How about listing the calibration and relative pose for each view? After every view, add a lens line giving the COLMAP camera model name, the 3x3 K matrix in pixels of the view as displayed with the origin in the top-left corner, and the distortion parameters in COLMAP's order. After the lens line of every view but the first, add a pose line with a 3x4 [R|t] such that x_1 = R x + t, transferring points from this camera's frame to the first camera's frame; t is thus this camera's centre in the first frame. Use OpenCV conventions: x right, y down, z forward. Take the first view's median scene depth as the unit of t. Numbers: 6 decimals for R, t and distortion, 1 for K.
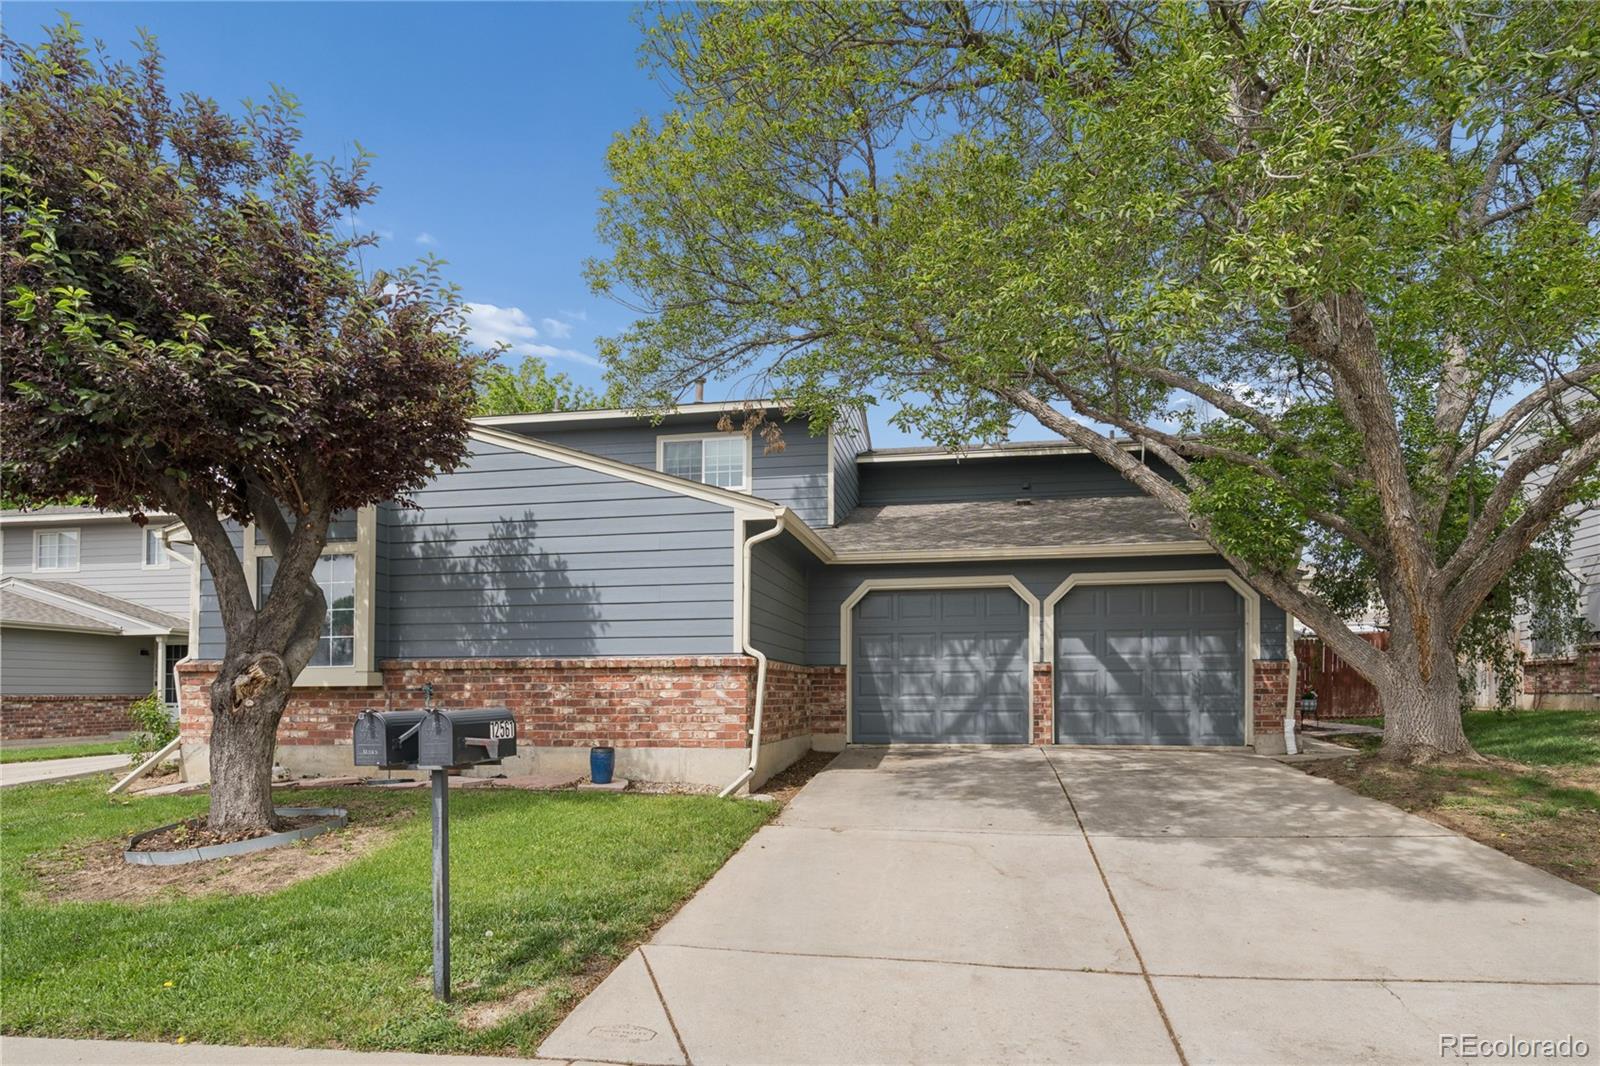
lens RADIAL K [[891.3, 0, 800.0], [0, 891.3, 533.0], [0, 0, 1]] dist [-0.002164, 0.001006]
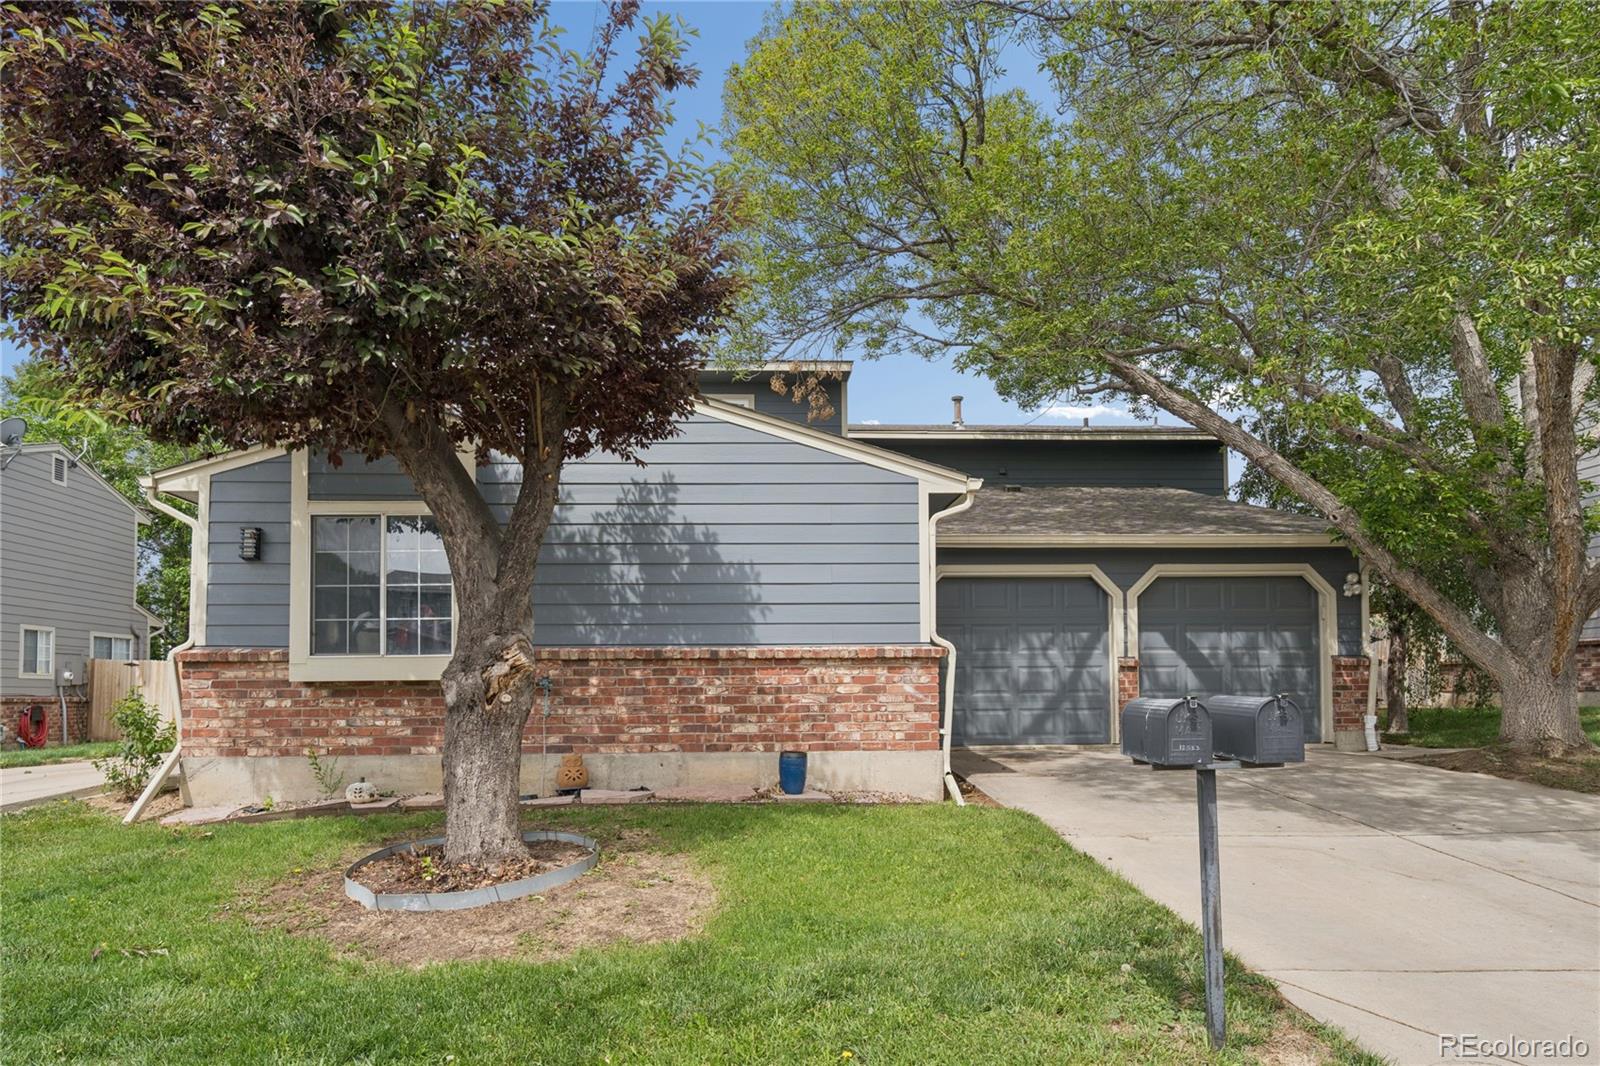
lens RADIAL K [[979.8, 0, 762.1], [0, 979.8, 503.9], [0, 0, 1]] dist [0.002551, 0.001391]
pose [[0.978123, 0.037761, 0.204570, -0.411316], [-0.034547, 0.999217, -0.019260, 0.020124], [-0.205137, 0.011772, 0.978663, 0.074716]]
